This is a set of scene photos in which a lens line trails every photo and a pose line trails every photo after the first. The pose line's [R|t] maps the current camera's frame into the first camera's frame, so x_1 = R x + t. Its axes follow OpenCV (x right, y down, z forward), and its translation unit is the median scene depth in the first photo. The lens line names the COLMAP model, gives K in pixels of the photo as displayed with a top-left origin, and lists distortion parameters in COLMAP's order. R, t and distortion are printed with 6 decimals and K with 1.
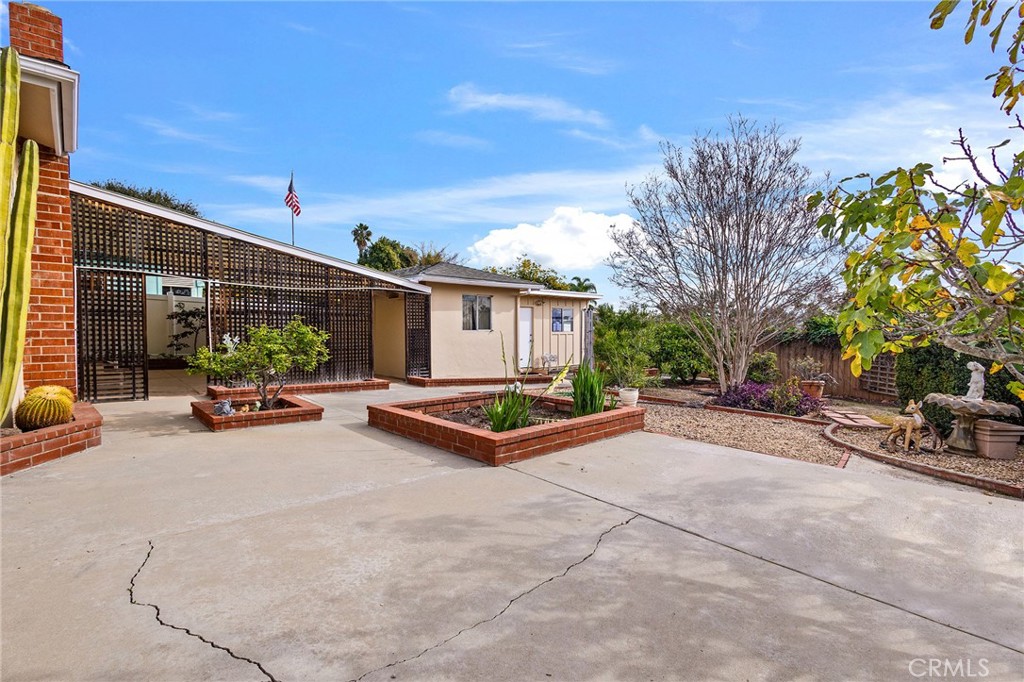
lens RADIAL K [[472.6, 0, 516.1], [0, 472.6, 340.8], [0, 0, 1]] dist [0.008710, -0.002099]
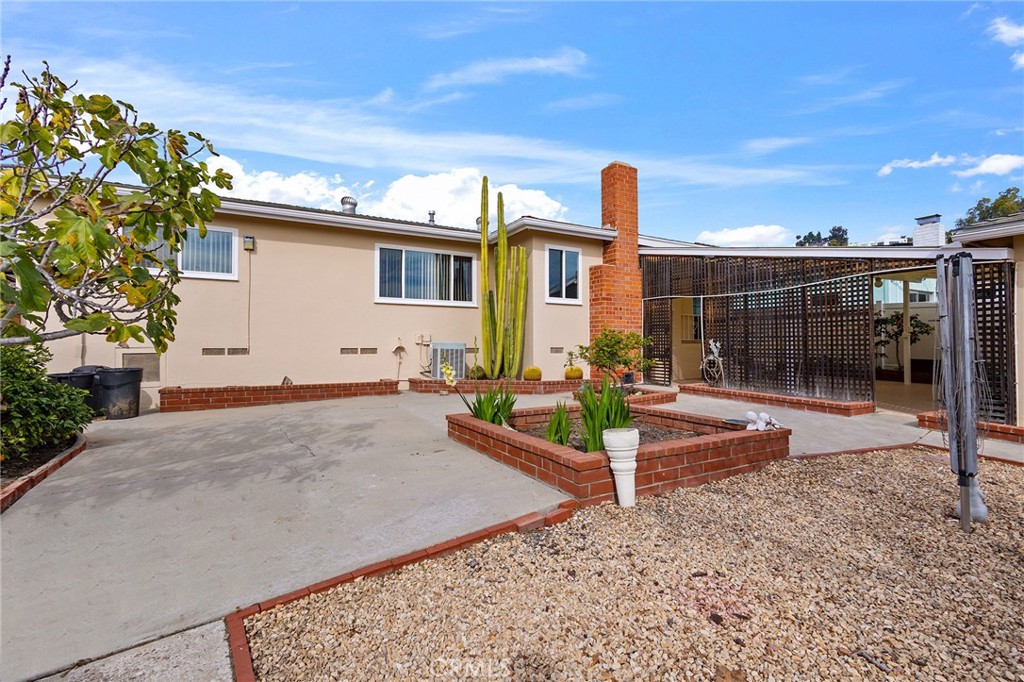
lens RADIAL K [[472.6, 0, 510.9], [0, 472.6, 337.8], [0, 0, 1]] dist [0.008710, -0.002099]
pose [[-0.284864, -0.003191, -0.958563, 0.566978], [-0.008118, 0.999967, -0.000917, -0.011636], [0.958534, 0.007520, -0.284880, 0.746270]]
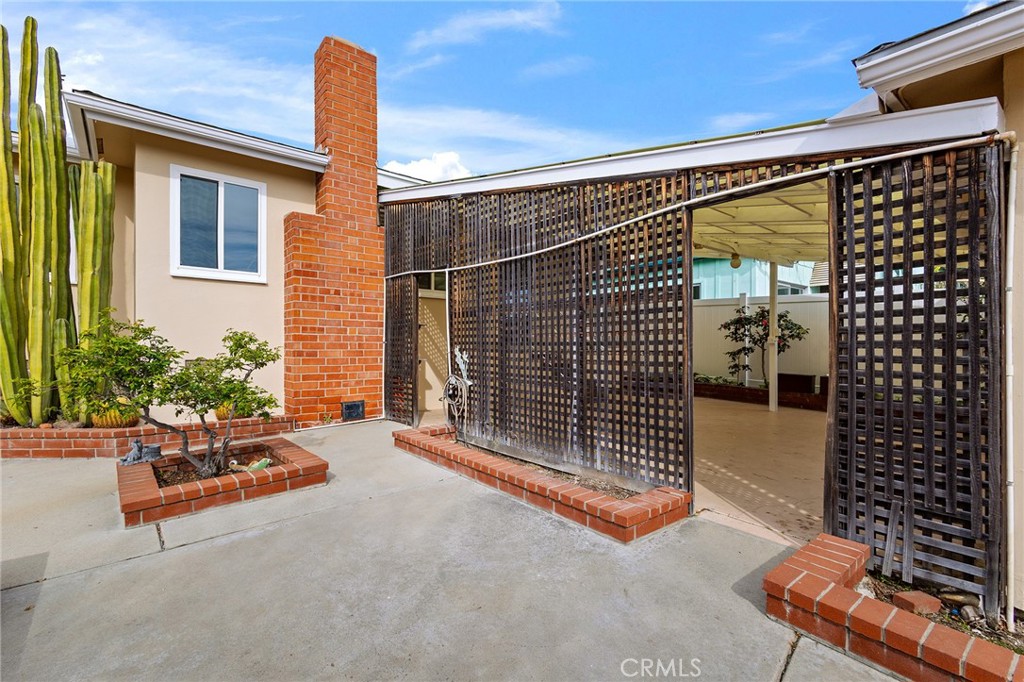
lens RADIAL K [[472.6, 0, 519.3], [0, 472.6, 344.6], [0, 0, 1]] dist [0.008710, -0.002099]
pose [[-0.105879, 0.008249, -0.994345, 0.018939], [-0.014634, 0.999844, 0.009852, -0.021872], [0.994271, 0.015594, -0.105742, 1.001734]]
